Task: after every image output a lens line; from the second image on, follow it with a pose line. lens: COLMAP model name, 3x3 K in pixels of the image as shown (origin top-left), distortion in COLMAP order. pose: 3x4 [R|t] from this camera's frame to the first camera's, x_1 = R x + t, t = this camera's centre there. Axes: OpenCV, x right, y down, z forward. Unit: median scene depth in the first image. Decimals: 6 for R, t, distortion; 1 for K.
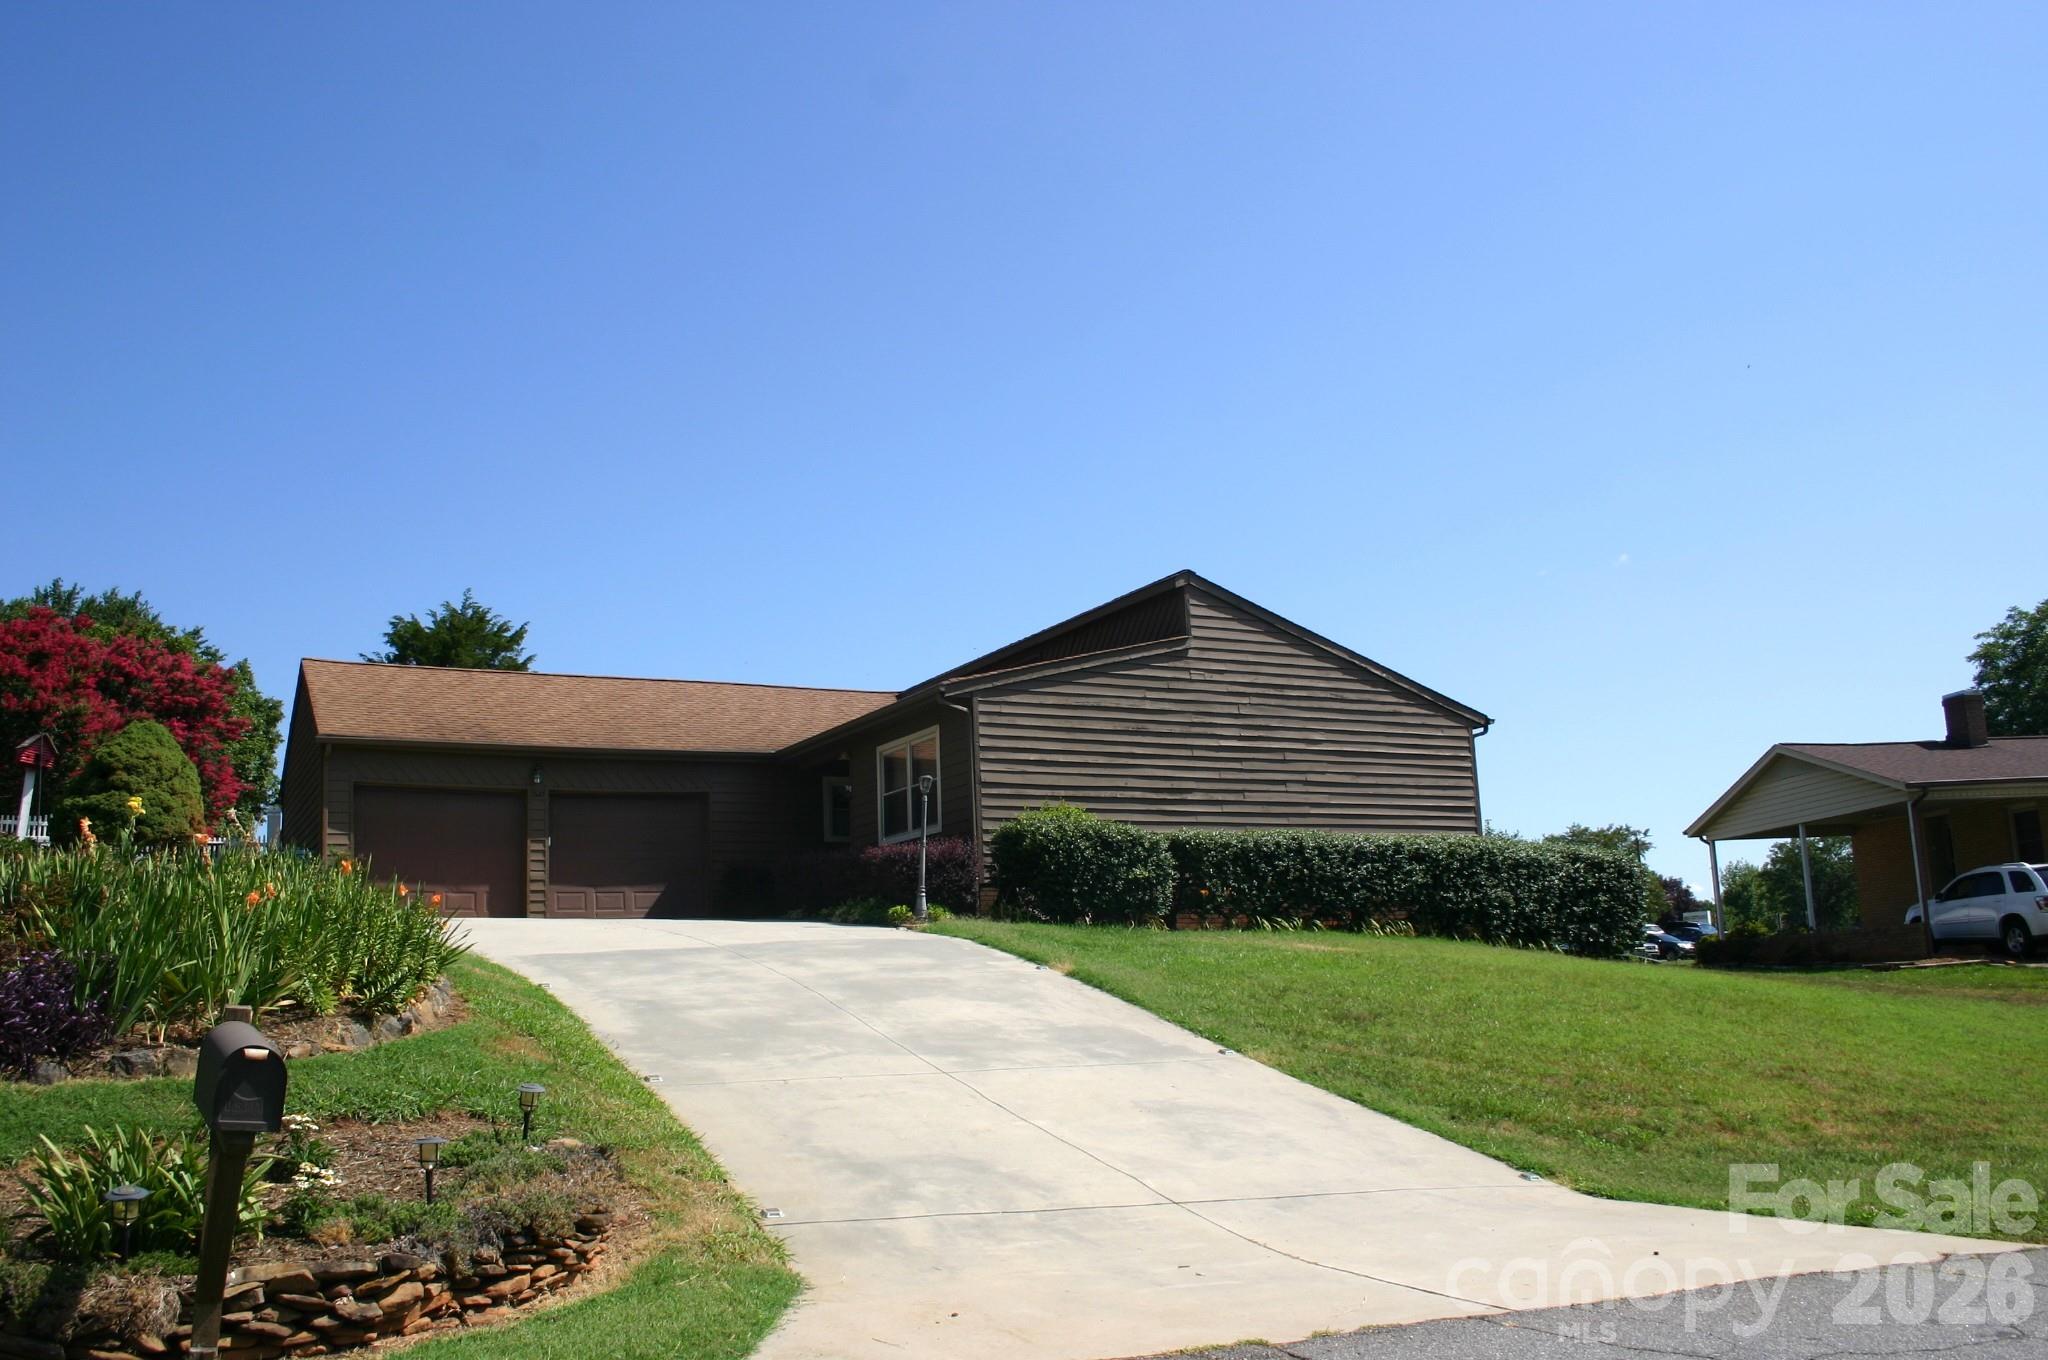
lens RADIAL K [[1703.1, 0, 1024.9], [0, 1703.1, 694.8], [0, 0, 1]] dist [-0.140966, 0.119079]
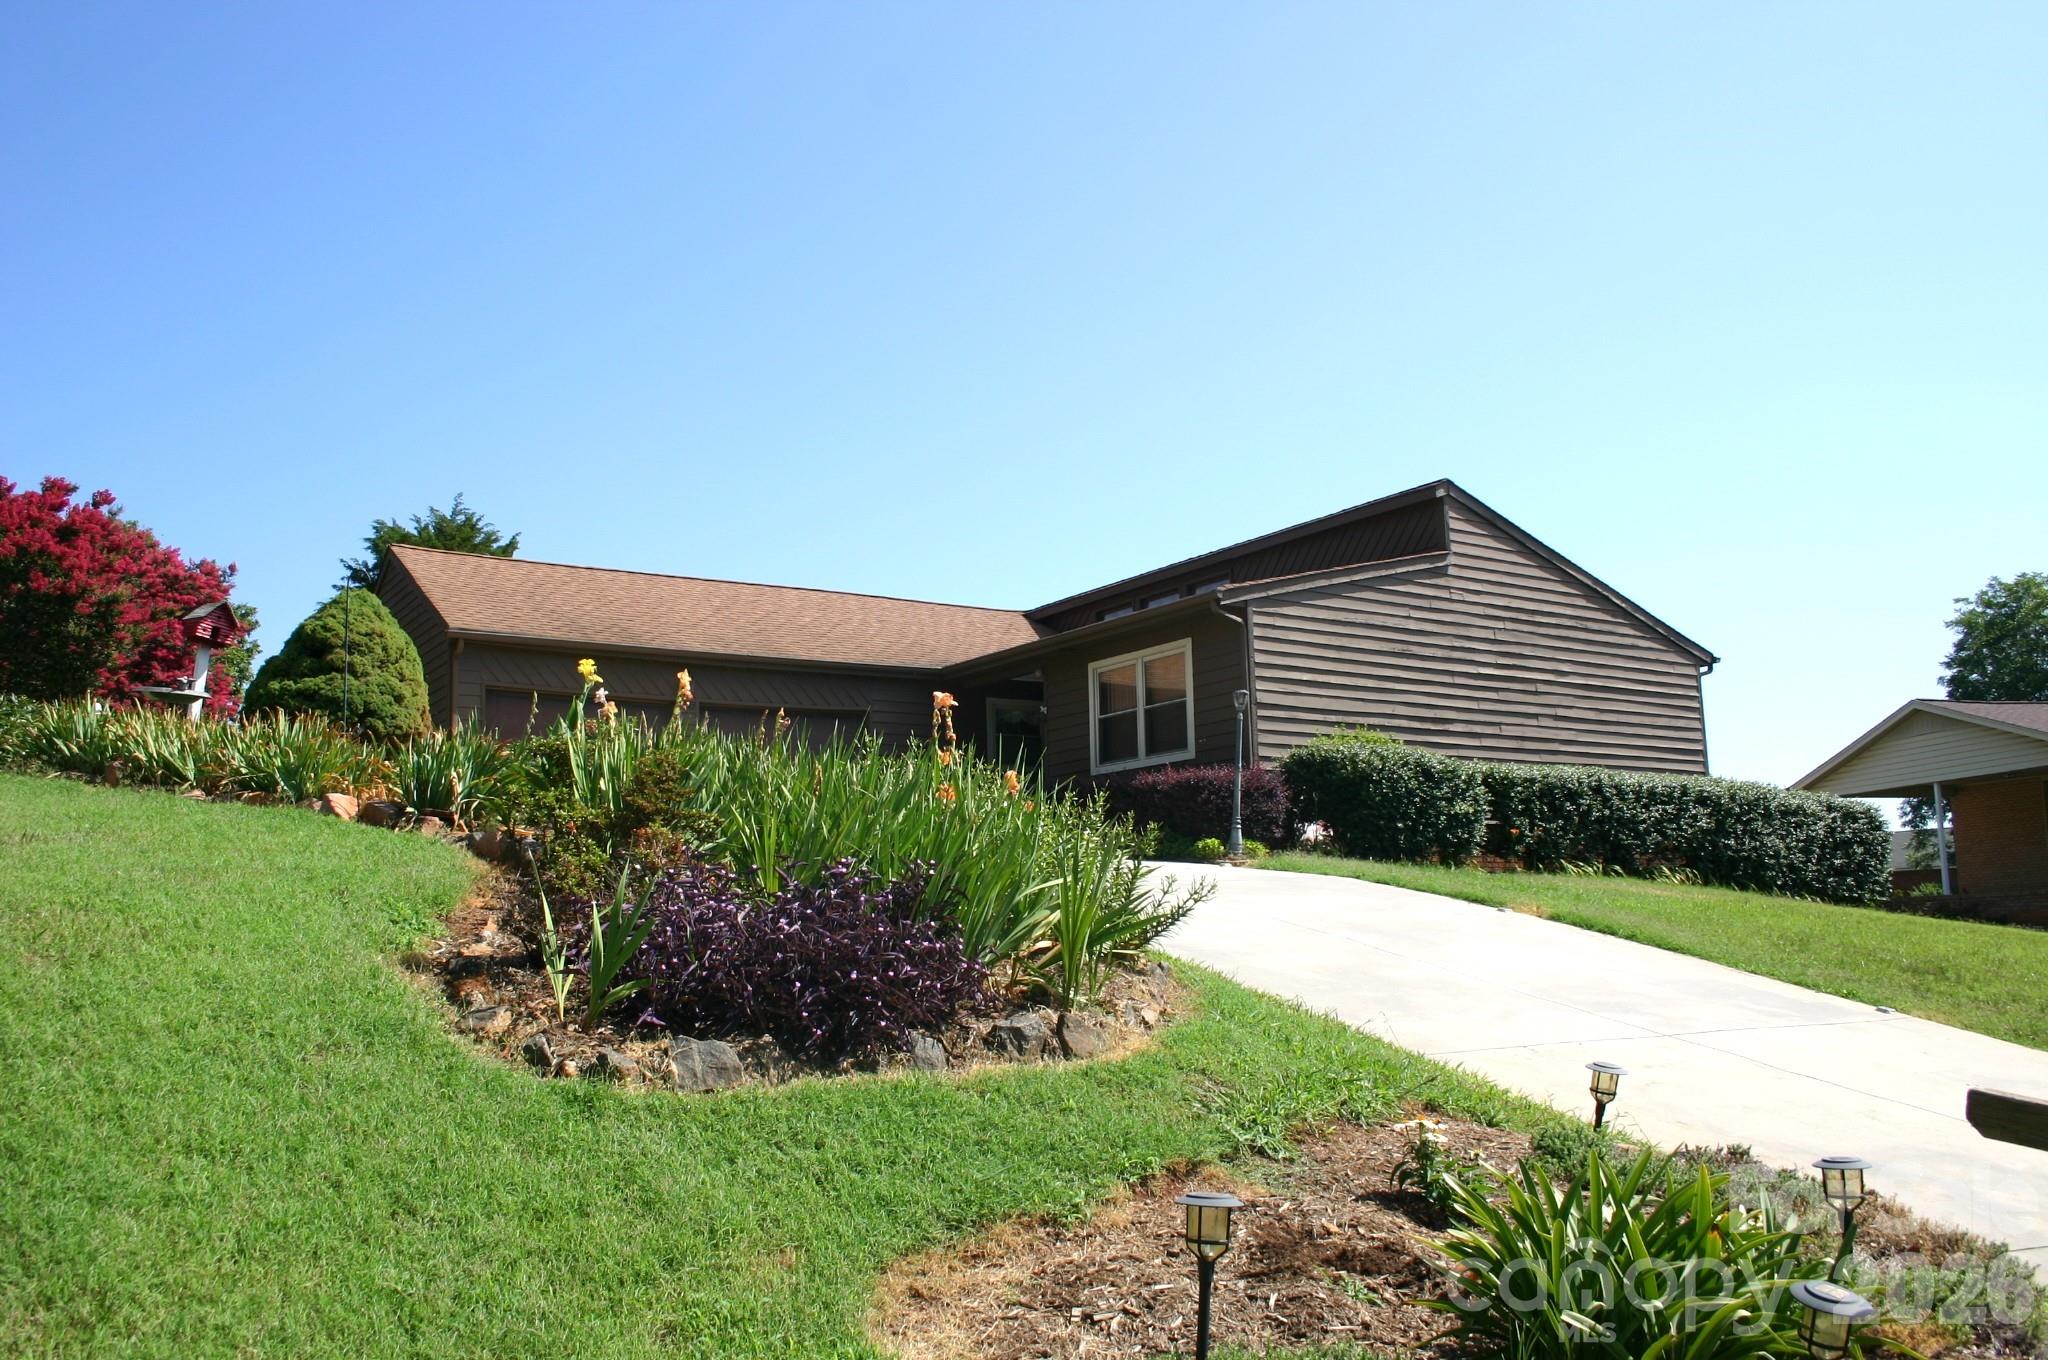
lens RADIAL K [[1703.1, 0, 1019.5], [0, 1703.1, 680.9], [0, 0, 1]] dist [-0.140966, 0.119079]
pose [[0.996141, 0.031563, 0.081901, -0.209195], [-0.033193, 0.999275, 0.018624, 0.026094], [-0.081254, -0.021271, 0.996466, 0.123409]]
